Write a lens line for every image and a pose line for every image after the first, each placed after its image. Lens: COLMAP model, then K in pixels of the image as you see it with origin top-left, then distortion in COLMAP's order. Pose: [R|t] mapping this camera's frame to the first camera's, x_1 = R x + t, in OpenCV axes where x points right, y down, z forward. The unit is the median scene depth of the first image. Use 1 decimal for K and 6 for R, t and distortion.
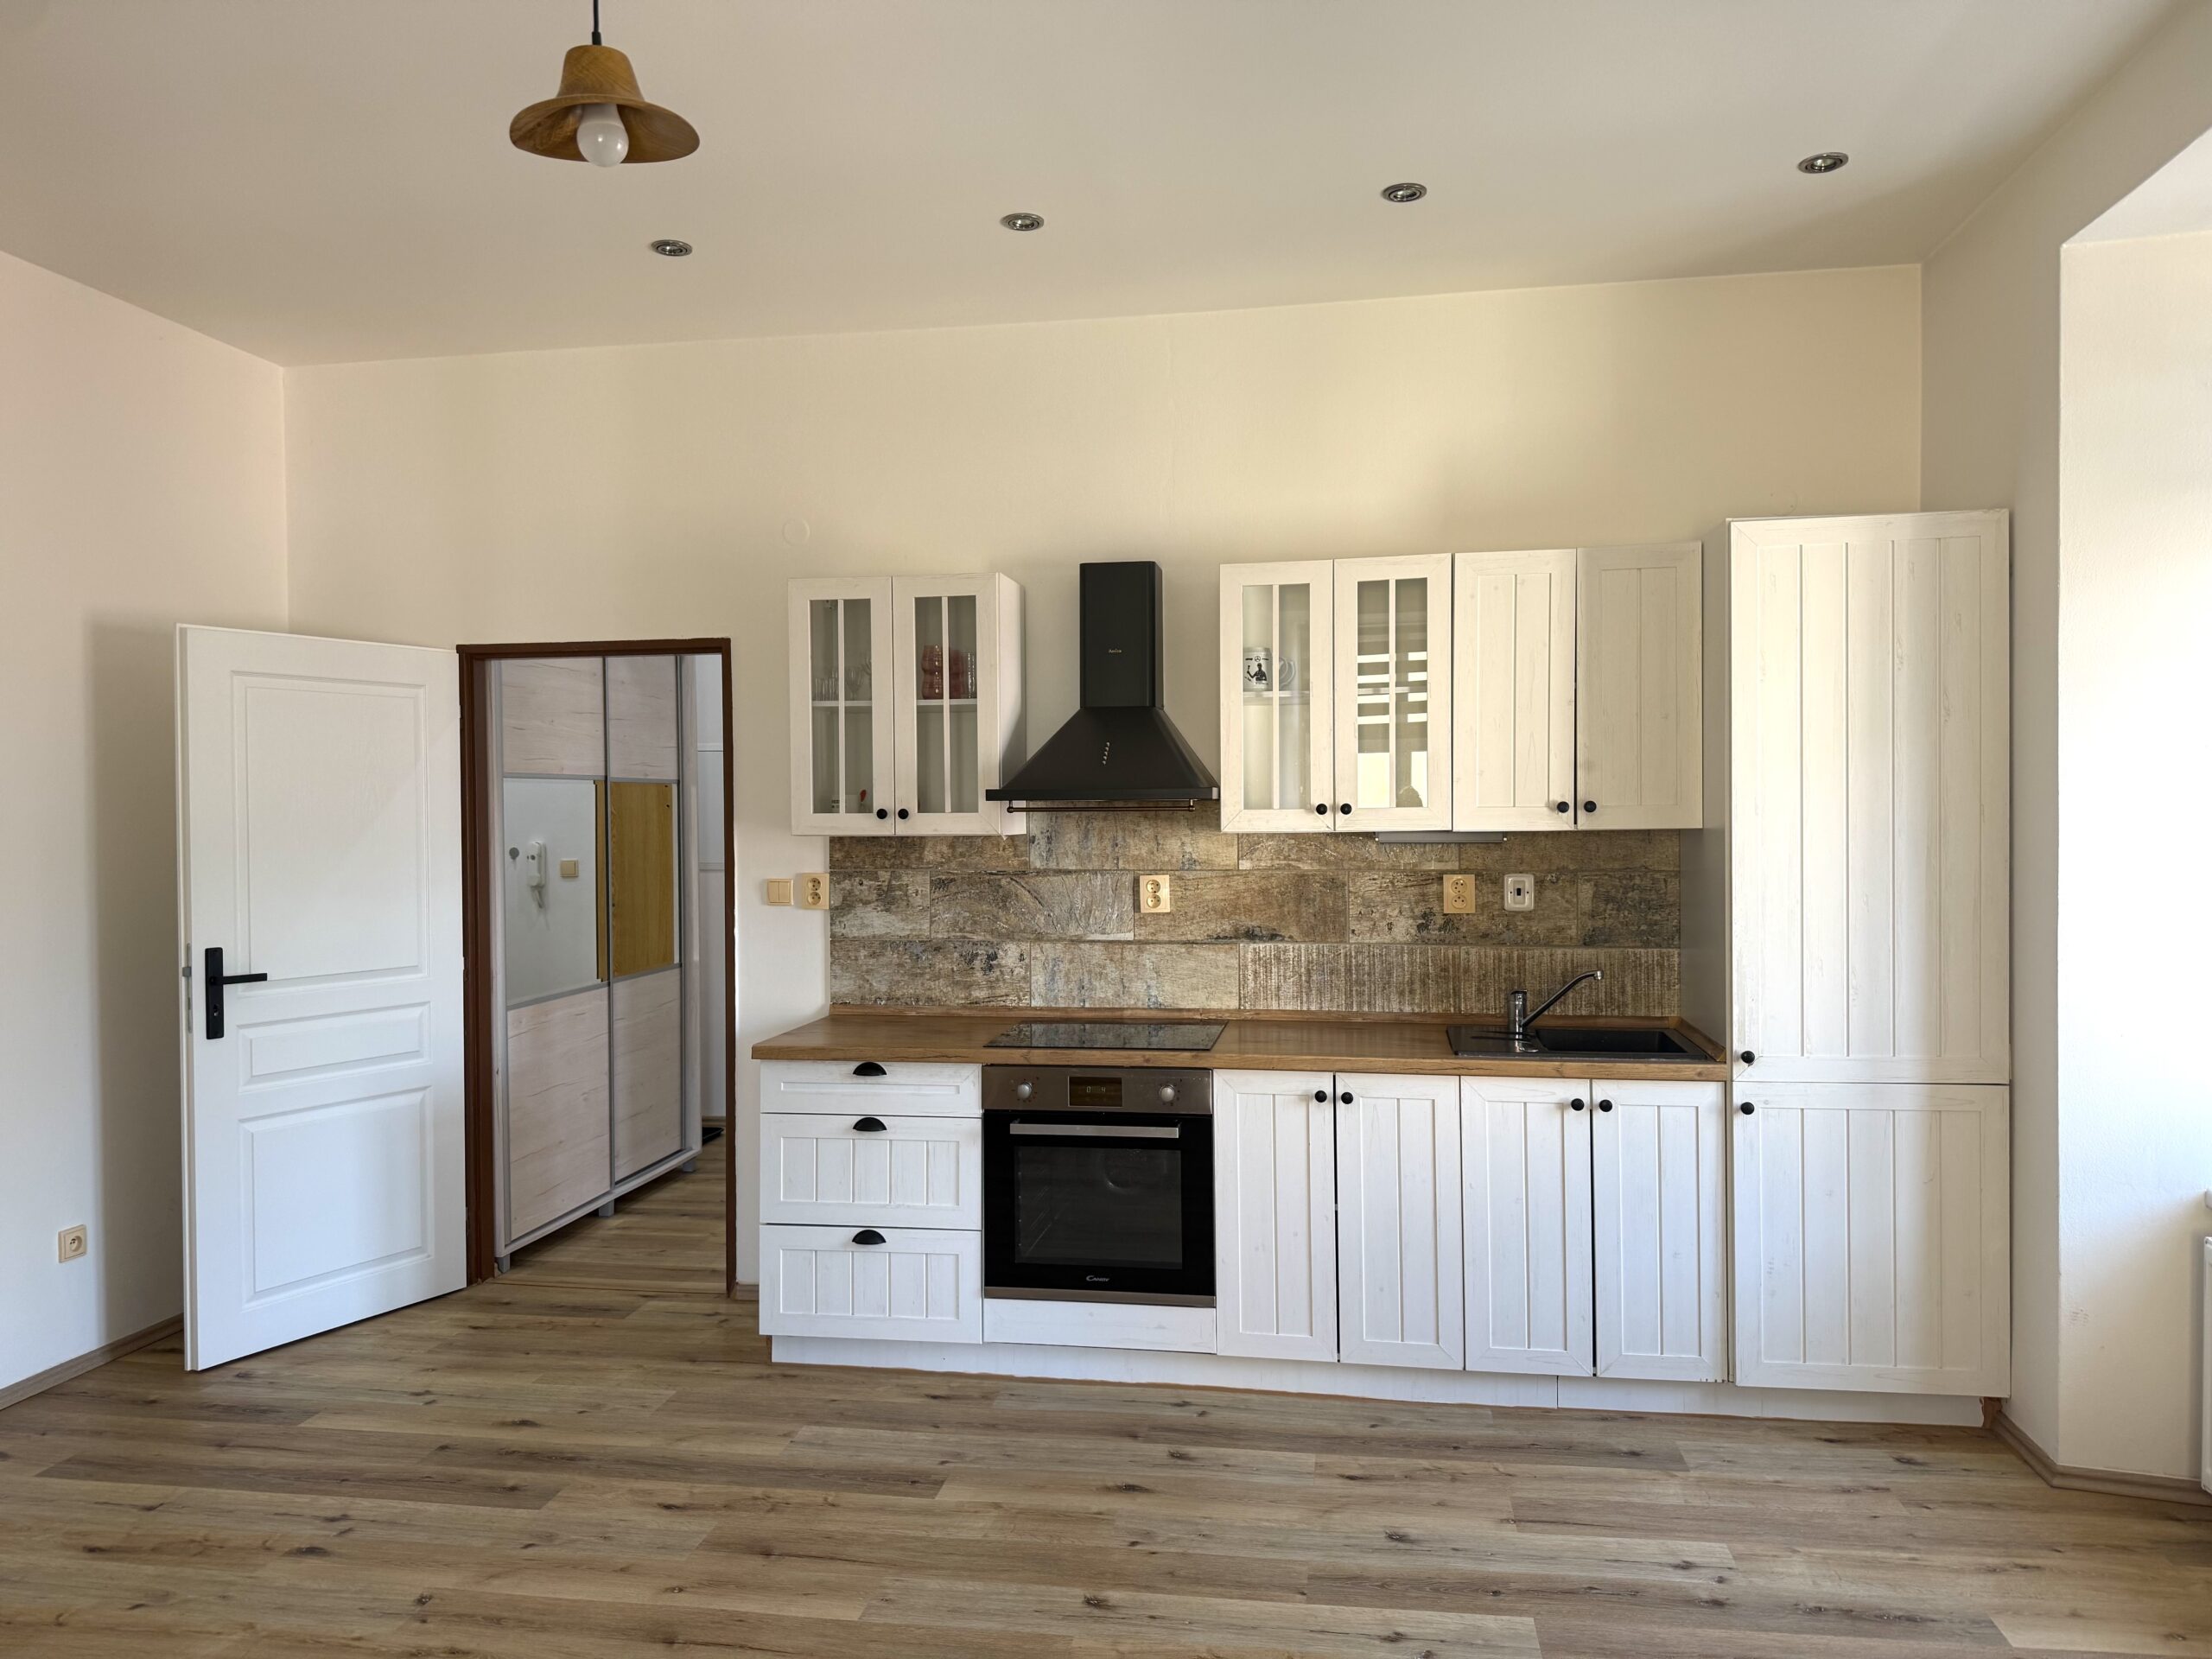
lens RADIAL K [[1583.8, 0, 1119.1], [0, 1583.8, 808.1], [0, 0, 1]] dist [0.063145, -0.079671]
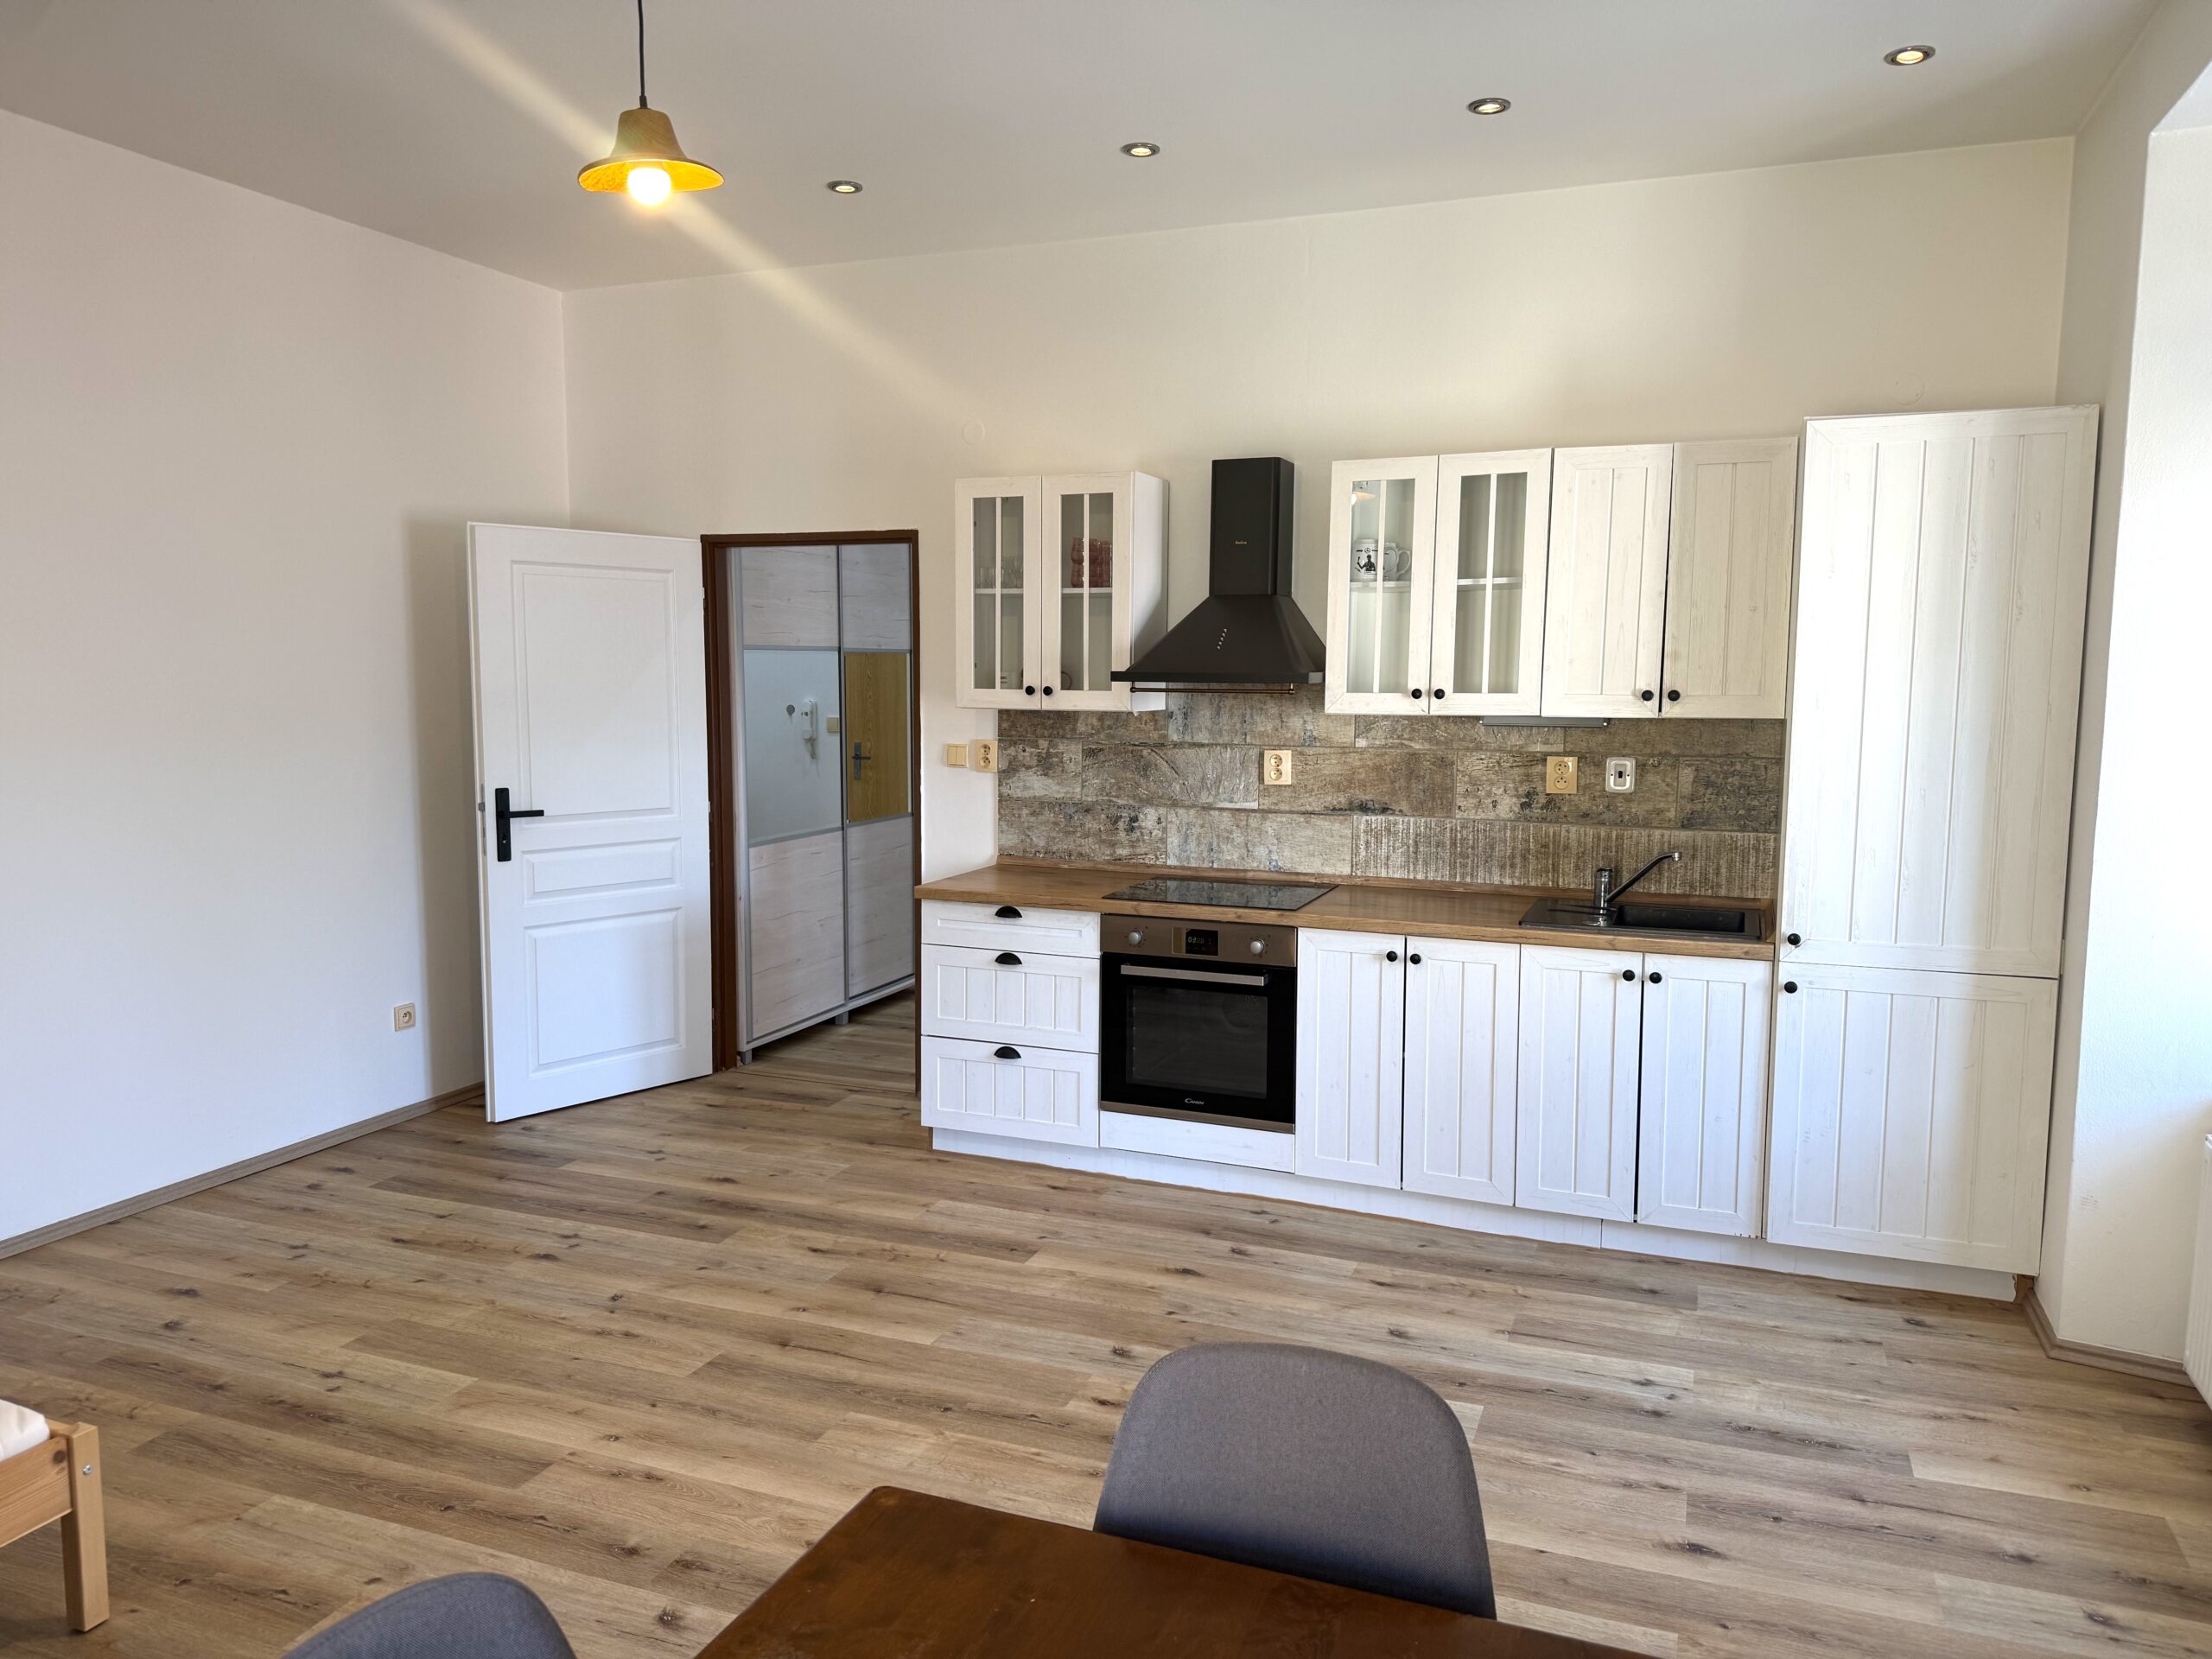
lens RADIAL K [[1583.8, 0, 1123.0], [0, 1583.8, 822.3], [0, 0, 1]] dist [0.063145, -0.079671]
pose [[0.976826, 0.036044, -0.210976, 0.170007], [-0.014416, 0.994559, 0.103169, -0.021756], [0.213547, -0.097737, 0.972032, -0.101321]]
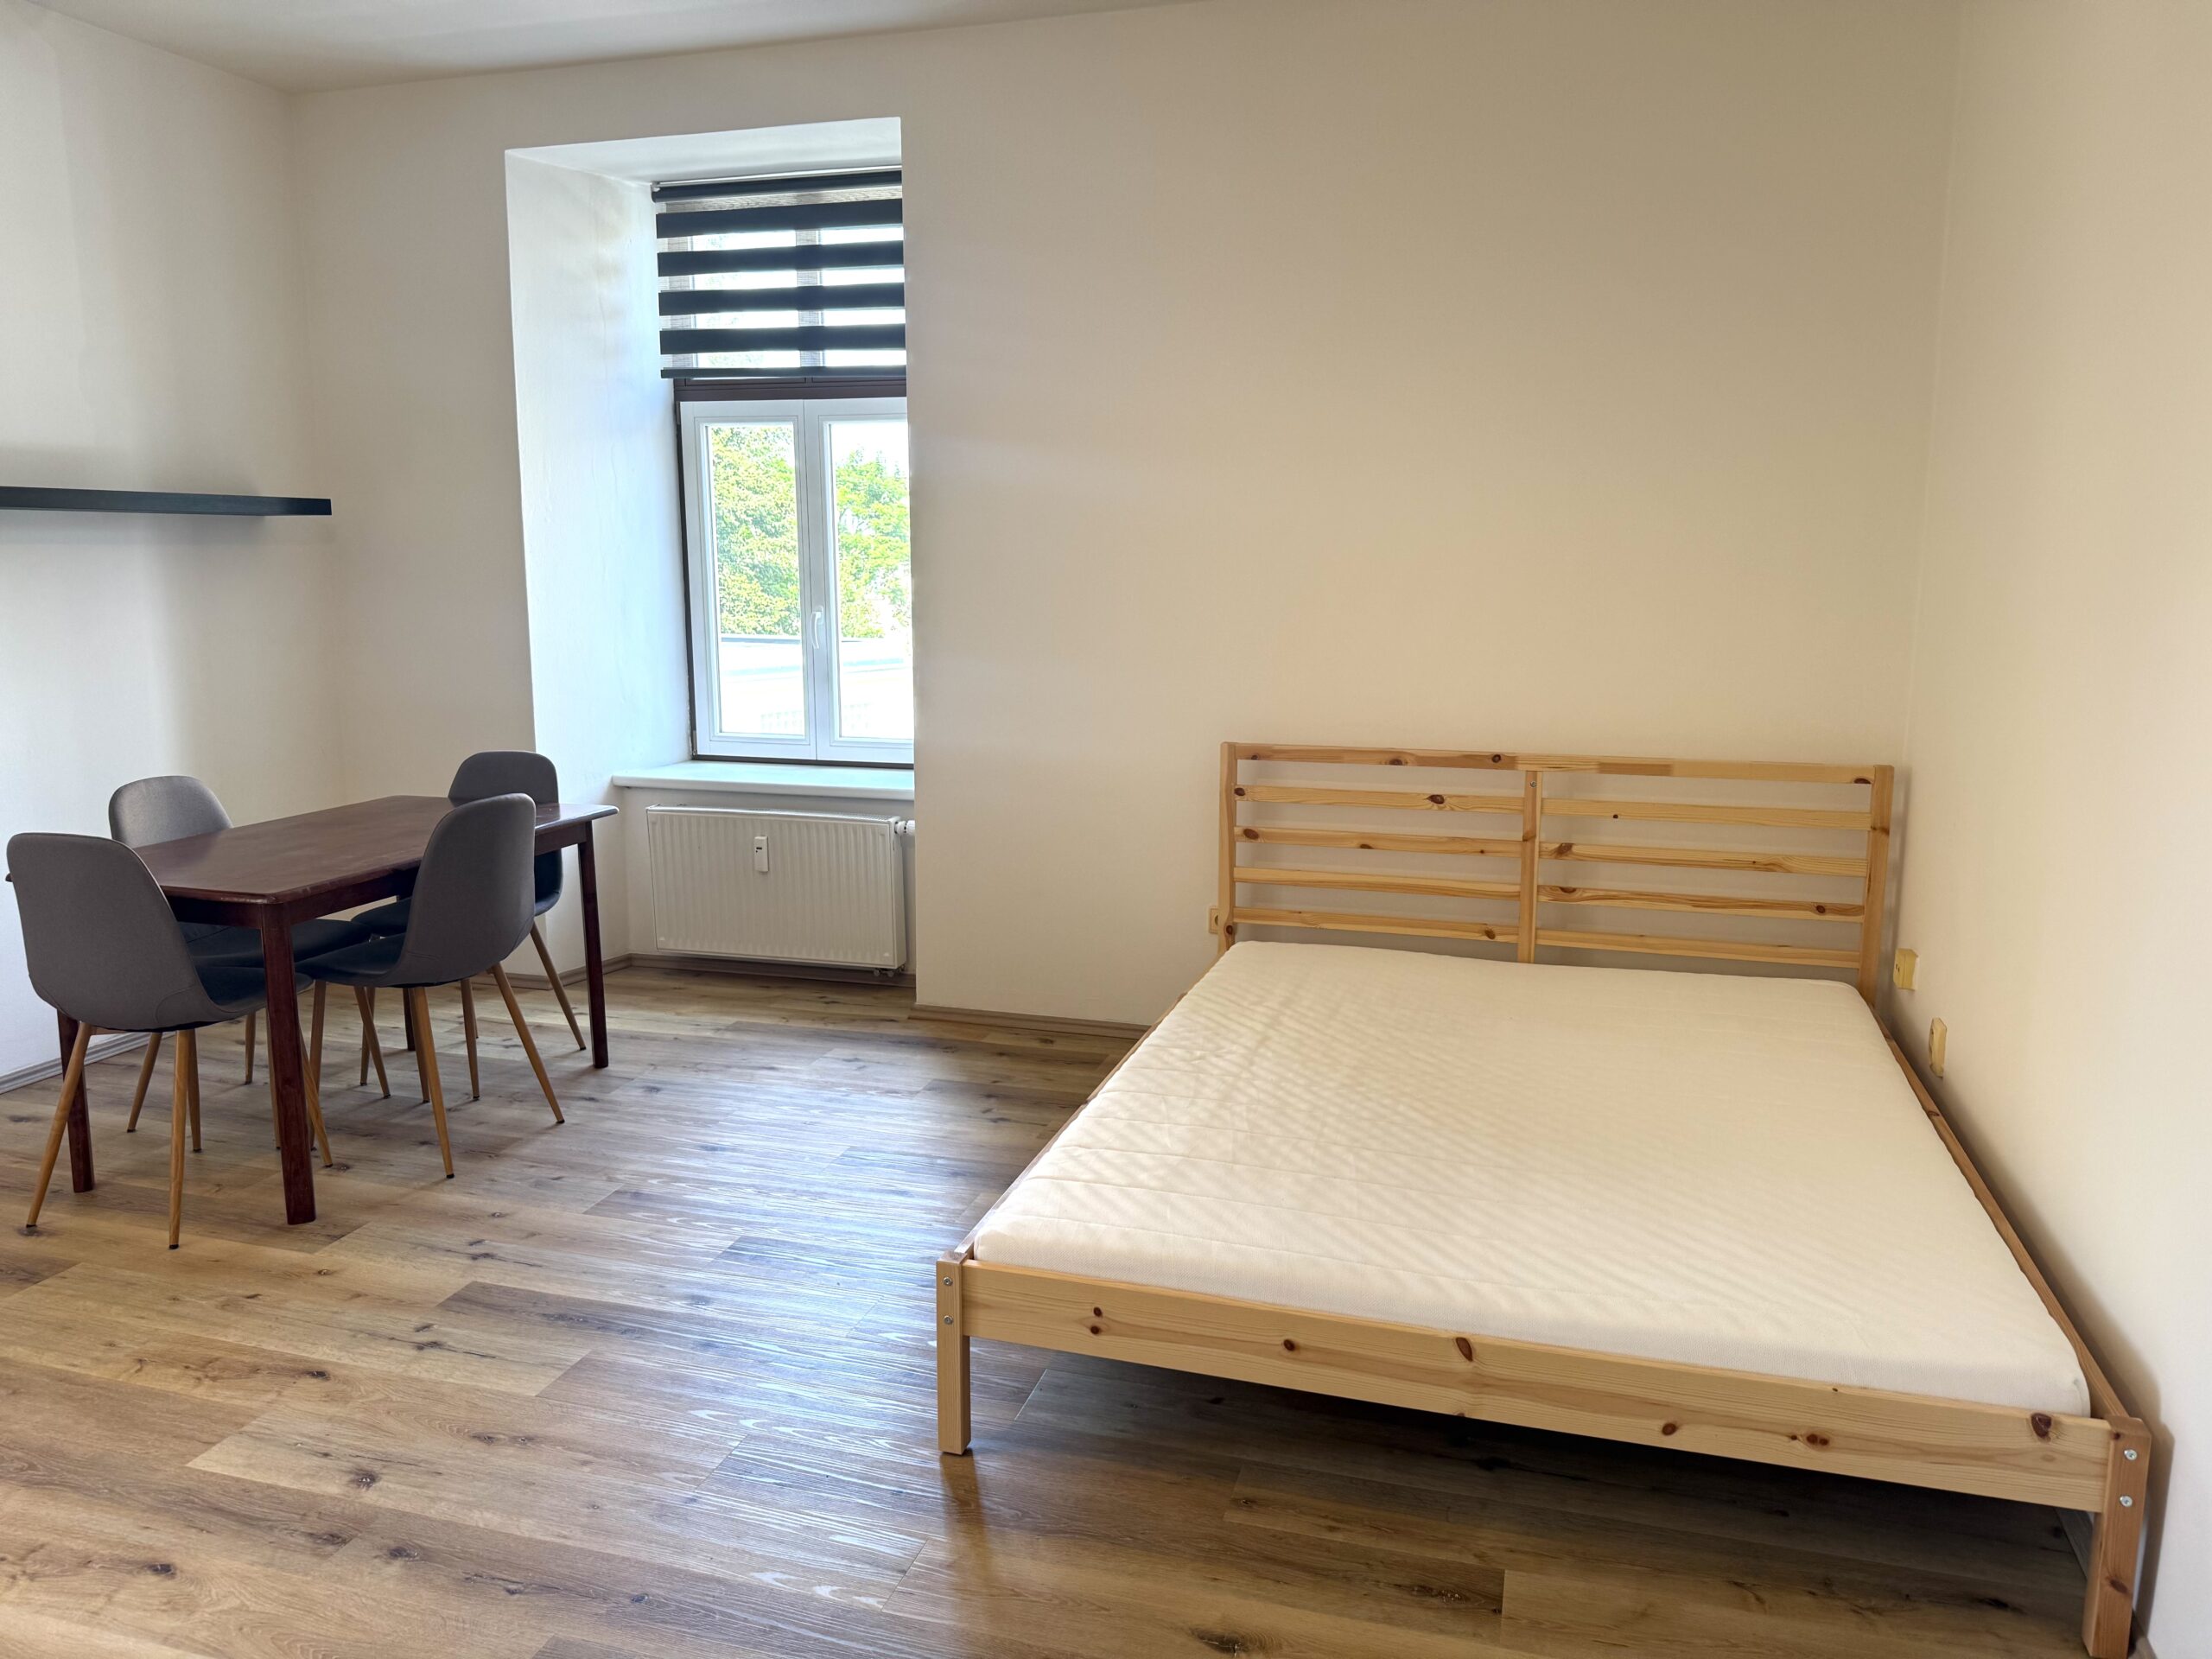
lens RADIAL K [[1583.8, 0, 1092.1], [0, 1583.8, 812.9], [0, 0, 1]] dist [0.063145, -0.079671]
pose [[-0.987328, -0.018512, 0.157607, -0.540929], [0.008394, 0.985690, 0.168357, 0.009631], [-0.158469, 0.167546, -0.973045, 1.029890]]
